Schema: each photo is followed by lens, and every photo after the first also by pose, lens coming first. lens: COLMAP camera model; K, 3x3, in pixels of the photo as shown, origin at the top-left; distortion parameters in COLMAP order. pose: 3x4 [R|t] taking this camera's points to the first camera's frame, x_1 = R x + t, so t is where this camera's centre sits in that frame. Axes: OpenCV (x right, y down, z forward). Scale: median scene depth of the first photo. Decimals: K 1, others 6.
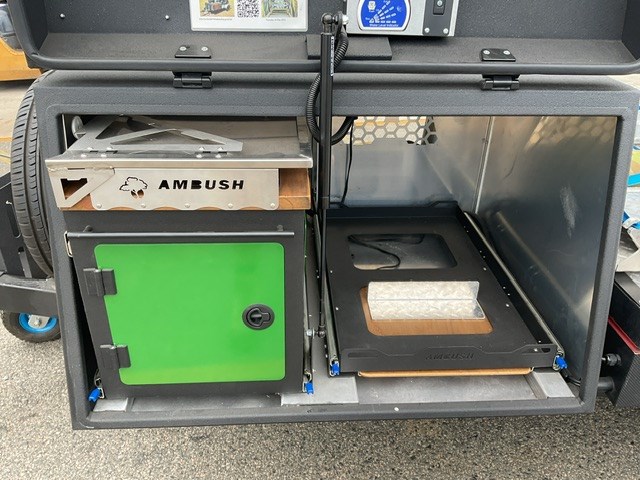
lens RADIAL K [[525.4, 0, 321.5], [0, 525.4, 237.8], [0, 0, 1]] dist [0.067119, -0.126449]
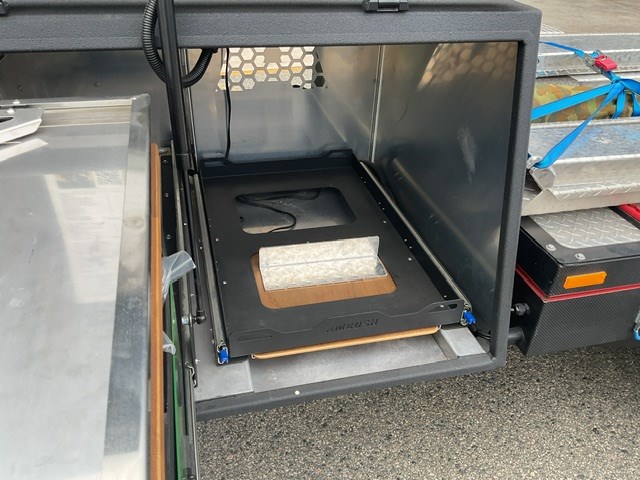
lens RADIAL K [[525.4, 0, 317.3], [0, 525.4, 223.2], [0, 0, 1]] dist [0.067119, -0.126449]
pose [[0.982553, -0.083583, 0.166141, 0.043075], [0.073116, 0.994992, 0.068158, -0.010077], [-0.171006, -0.054821, 0.983744, 0.122920]]
